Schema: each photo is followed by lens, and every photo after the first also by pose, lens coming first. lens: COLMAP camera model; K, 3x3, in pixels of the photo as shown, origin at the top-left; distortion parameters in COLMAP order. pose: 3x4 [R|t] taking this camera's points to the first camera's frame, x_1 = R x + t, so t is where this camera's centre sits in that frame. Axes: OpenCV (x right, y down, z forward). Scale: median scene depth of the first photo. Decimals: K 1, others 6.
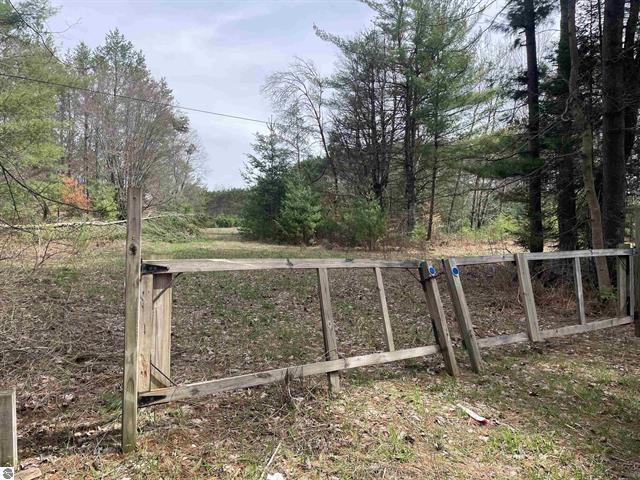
lens RADIAL K [[478.6, 0, 321.5], [0, 478.6, 235.4], [0, 0, 1]] dist [0.079417, -0.101328]
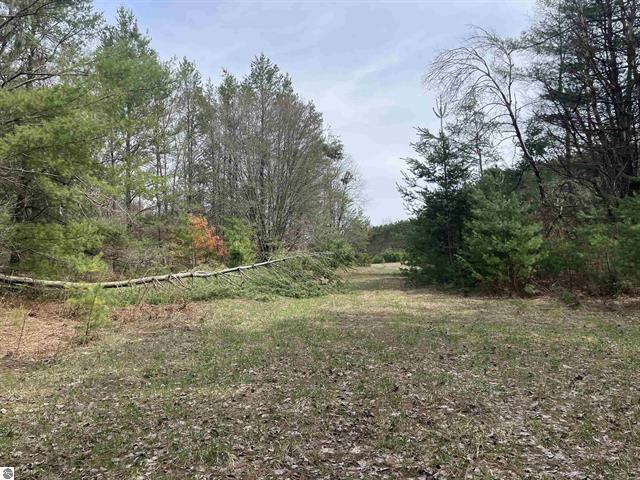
lens RADIAL K [[478.6, 0, 322.6], [0, 478.6, 245.9], [0, 0, 1]] dist [0.079417, -0.101328]
pose [[0.938640, -0.060832, -0.339491, -0.032690], [0.044659, 0.997473, -0.055258, -0.010991], [0.341995, 0.036706, 0.938985, 0.250211]]
